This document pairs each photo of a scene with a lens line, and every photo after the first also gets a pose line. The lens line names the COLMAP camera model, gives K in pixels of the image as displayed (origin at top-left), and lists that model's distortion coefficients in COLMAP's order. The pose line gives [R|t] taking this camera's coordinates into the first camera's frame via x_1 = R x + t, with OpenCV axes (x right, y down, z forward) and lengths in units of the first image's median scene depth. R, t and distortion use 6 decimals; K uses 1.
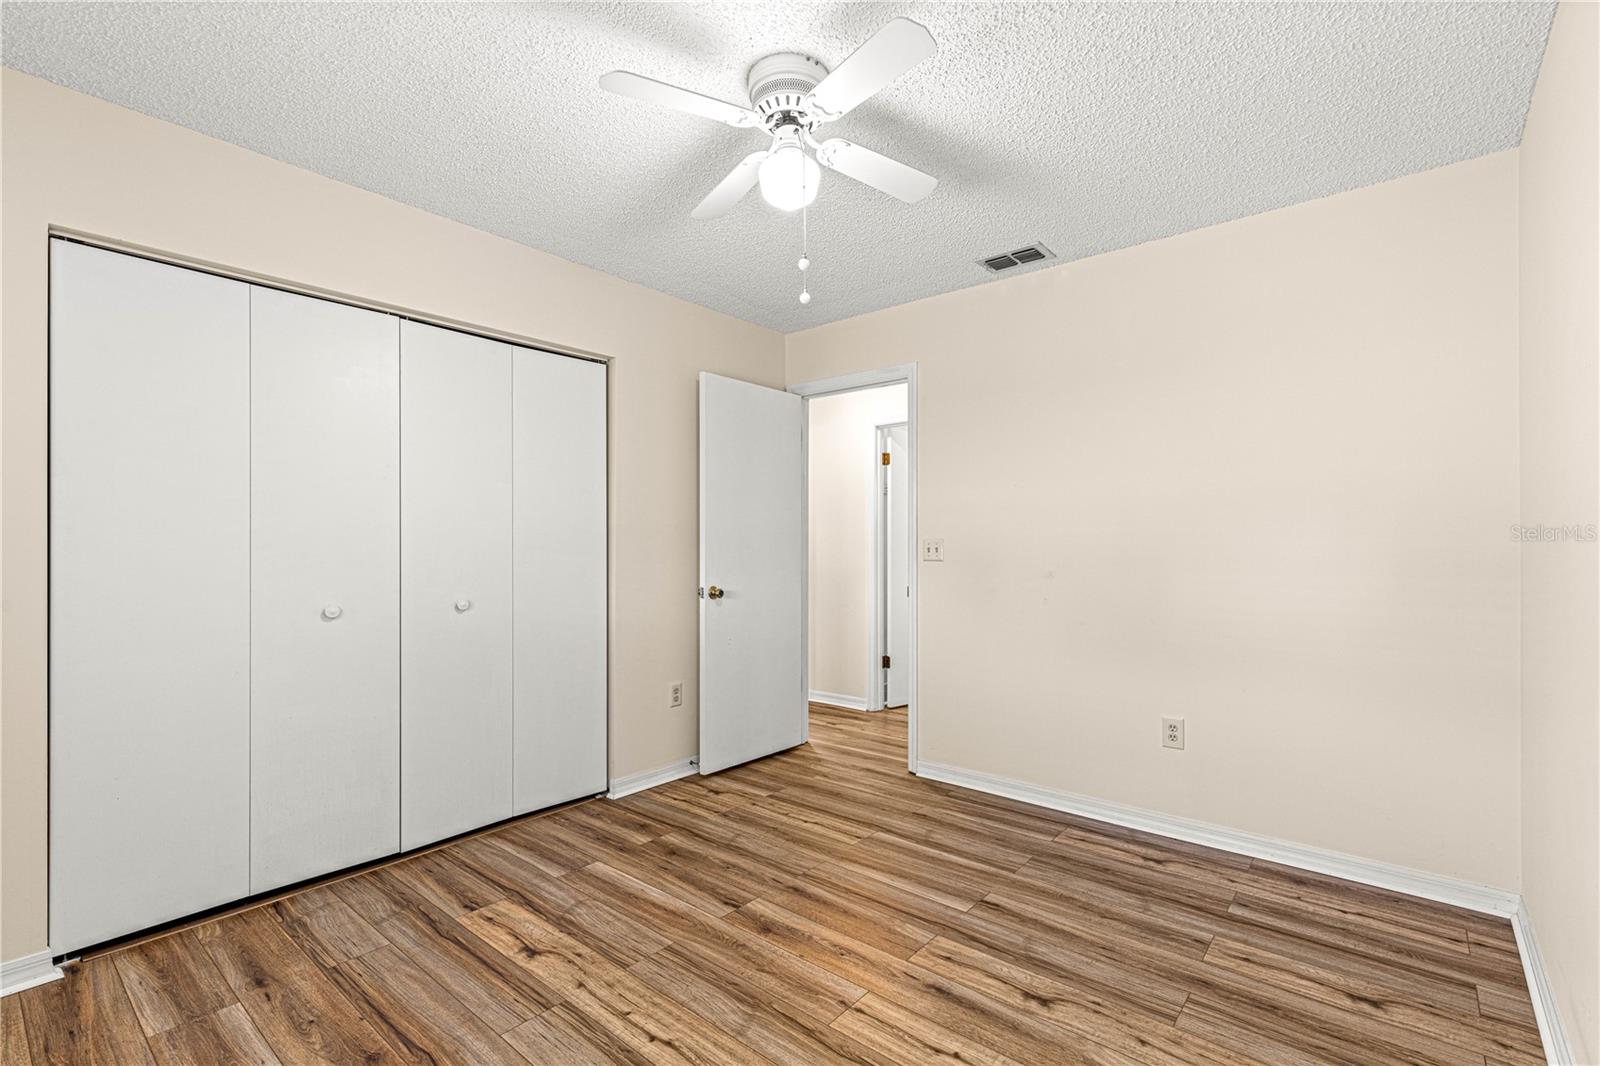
lens RADIAL K [[715.4, 0, 806.6], [0, 715.4, 556.3], [0, 0, 1]] dist [0.010945, -0.003851]
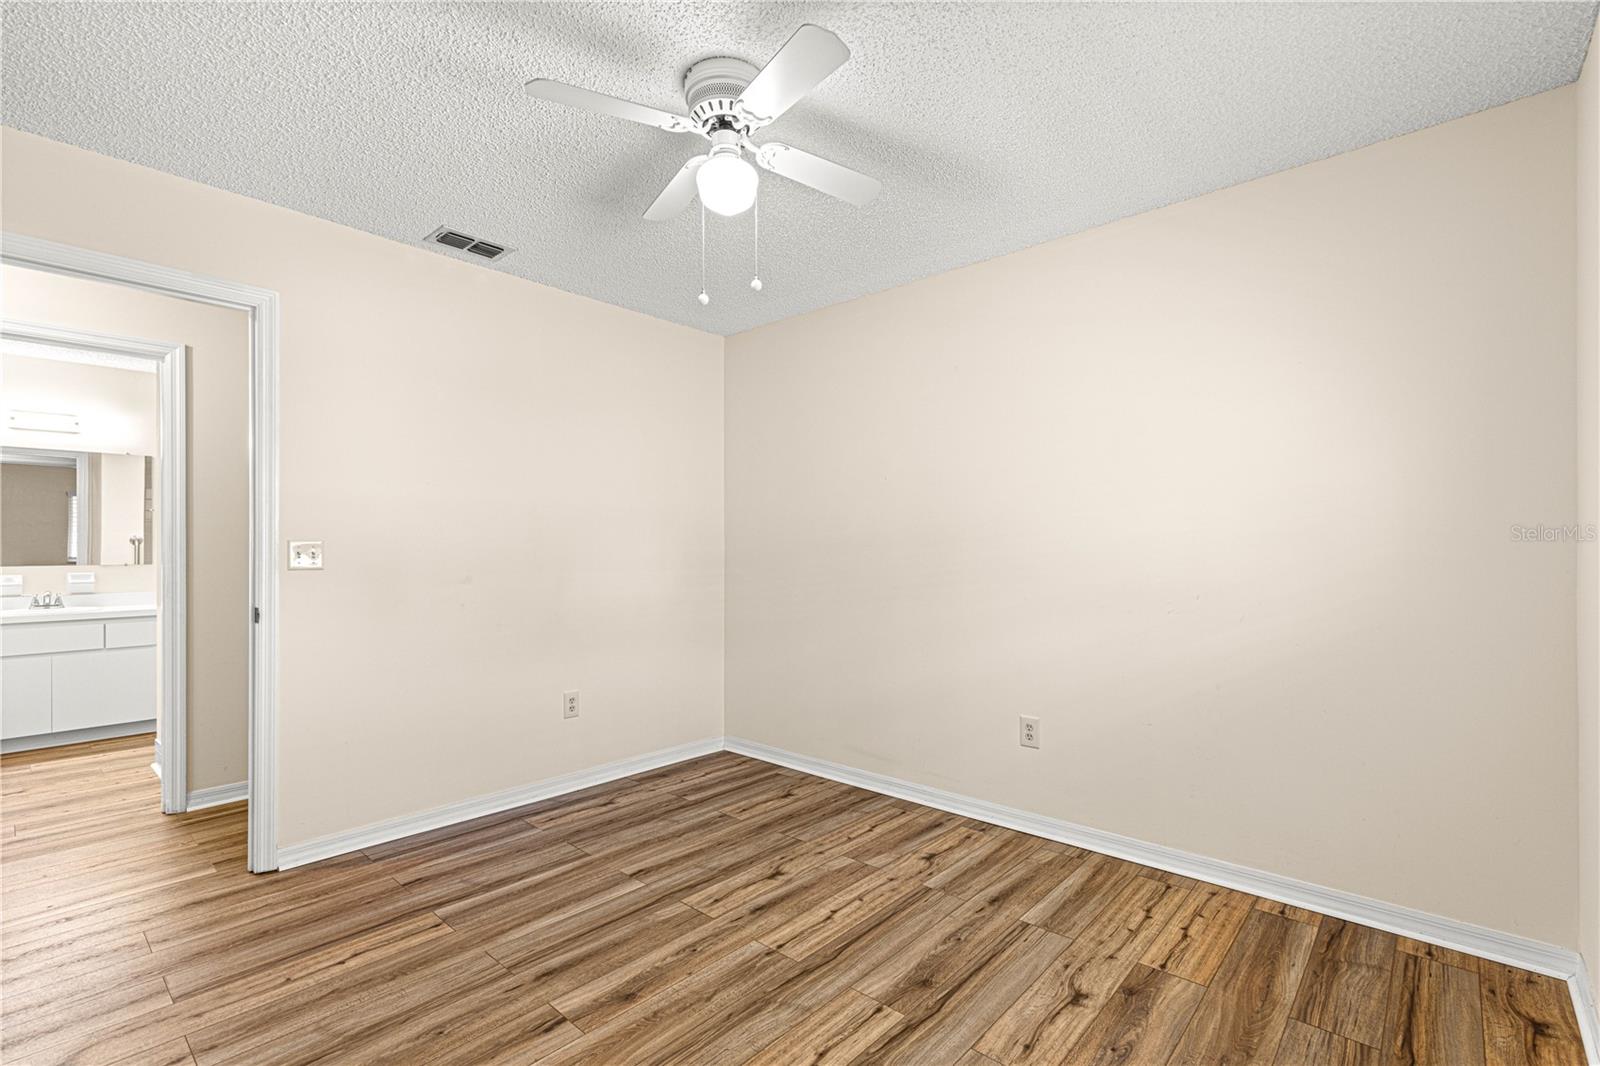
lens RADIAL K [[715.4, 0, 809.5], [0, 715.4, 543.1], [0, 0, 1]] dist [0.010945, -0.003851]
pose [[0.041034, 0.006394, 0.999137, -0.819285], [0.012094, 0.999903, -0.006896, -0.011872], [-0.999085, 0.012367, 0.040953, 0.668757]]
